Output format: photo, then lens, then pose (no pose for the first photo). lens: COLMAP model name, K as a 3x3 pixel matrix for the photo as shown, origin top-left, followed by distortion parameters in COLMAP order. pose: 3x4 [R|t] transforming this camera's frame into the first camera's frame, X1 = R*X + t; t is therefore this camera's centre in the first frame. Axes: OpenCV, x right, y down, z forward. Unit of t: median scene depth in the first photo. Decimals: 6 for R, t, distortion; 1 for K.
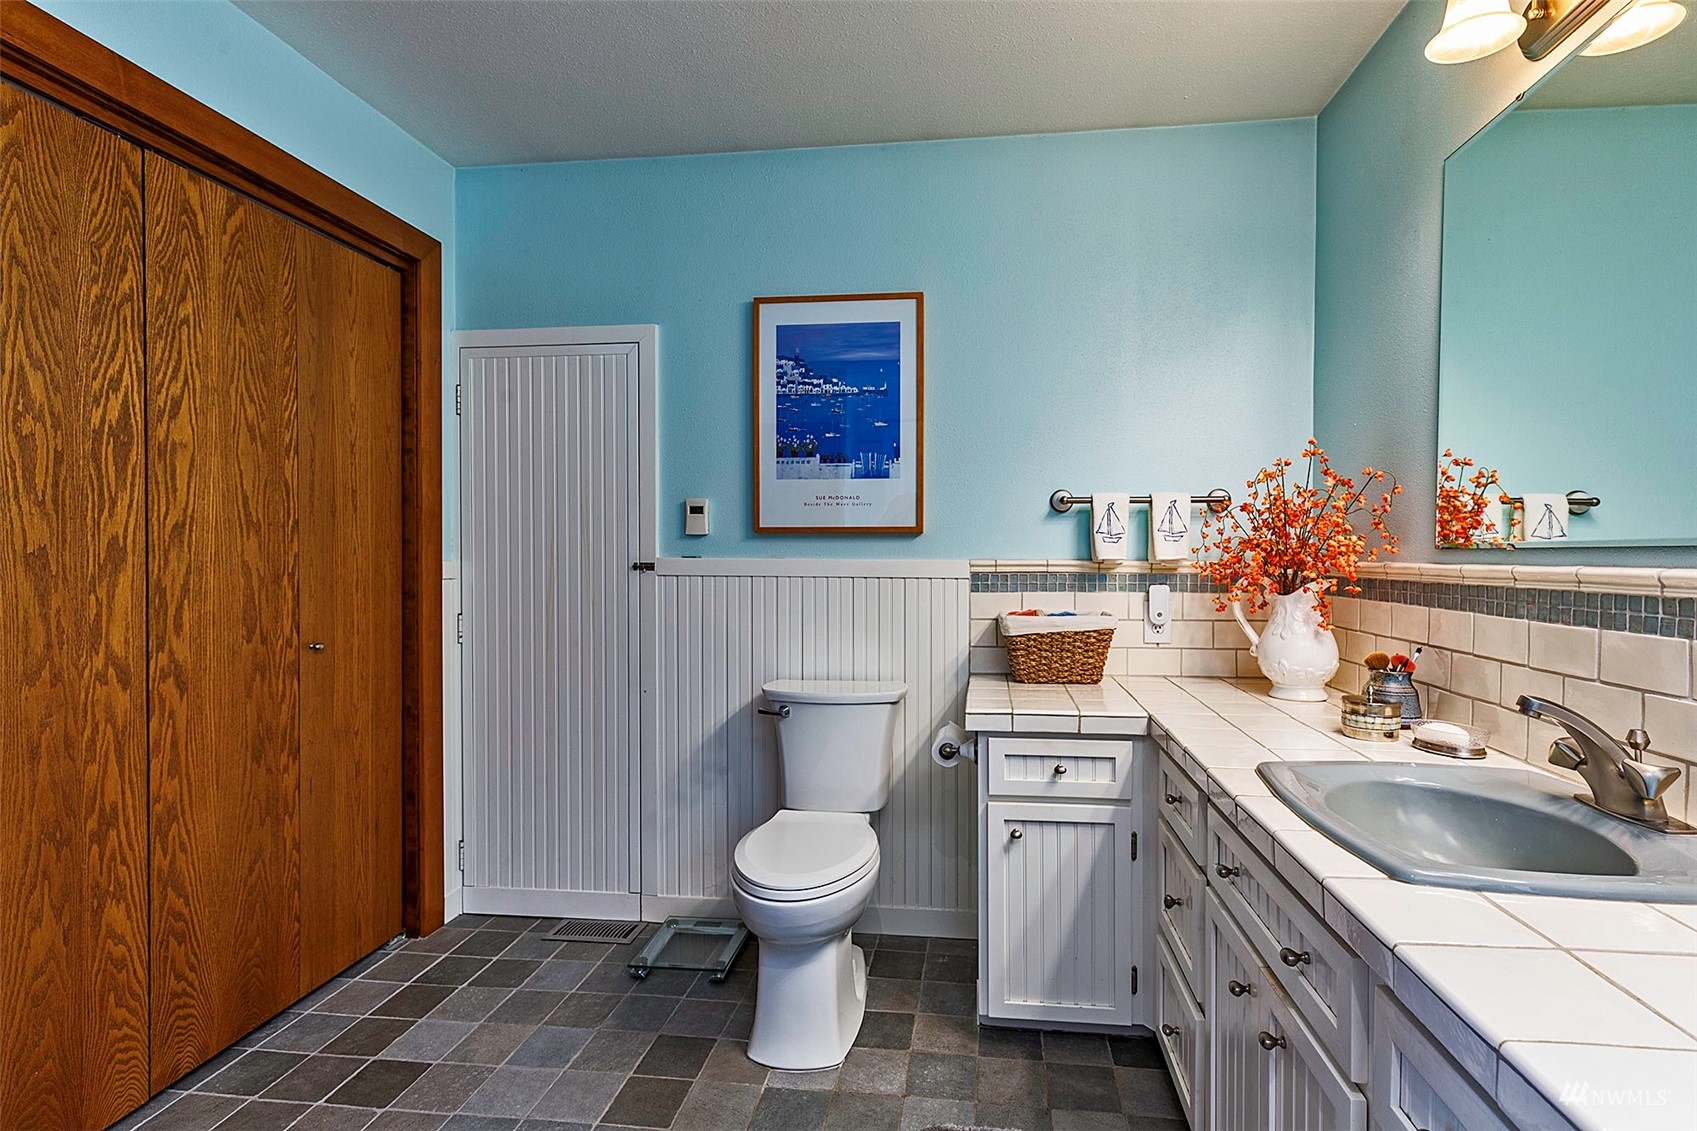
lens RADIAL K [[767.8, 0, 860.9], [0, 767.8, 563.6], [0, 0, 1]] dist [-0.001559, -0.000097]
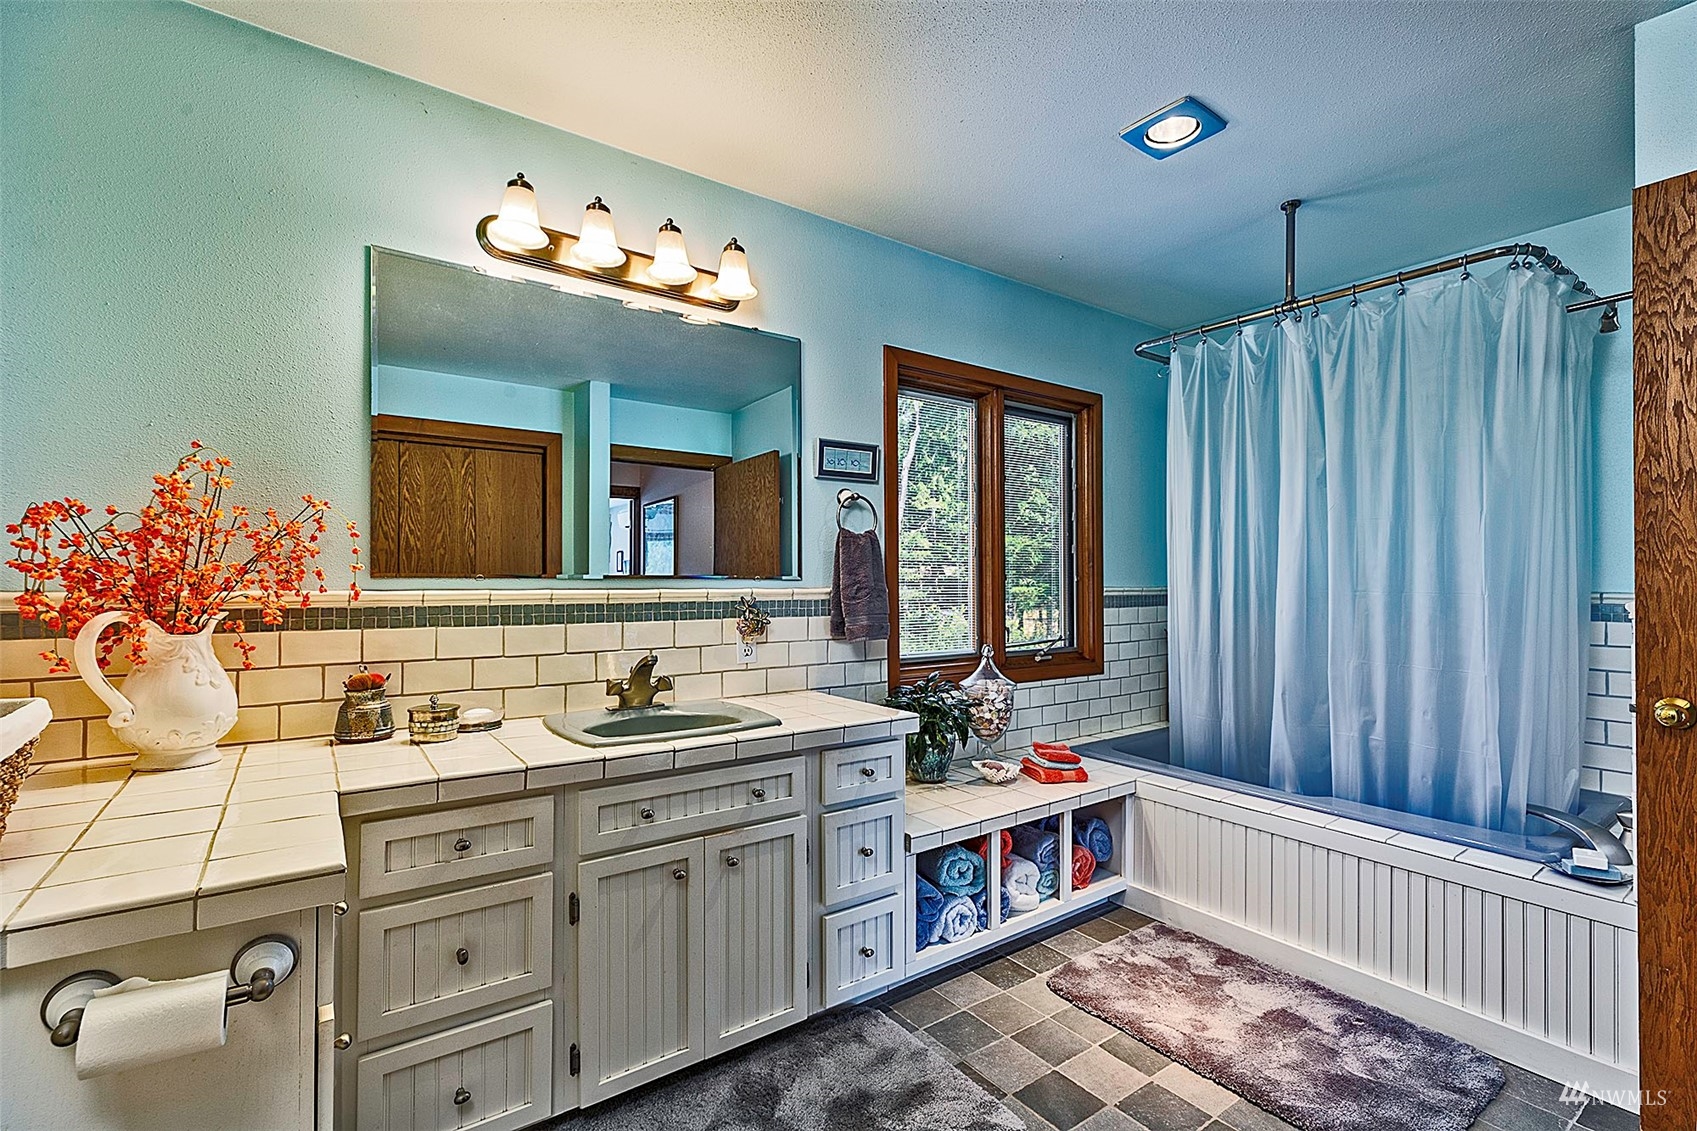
lens RADIAL K [[767.8, 0, 860.9], [0, 767.8, 563.6], [0, 0, 1]] dist [-0.001559, -0.000097]
pose [[-0.705175, 0.004049, 0.709022, -0.639068], [0.000192, 0.999985, -0.005520, -0.037770], [-0.709033, -0.003756, -0.705165, 1.448218]]
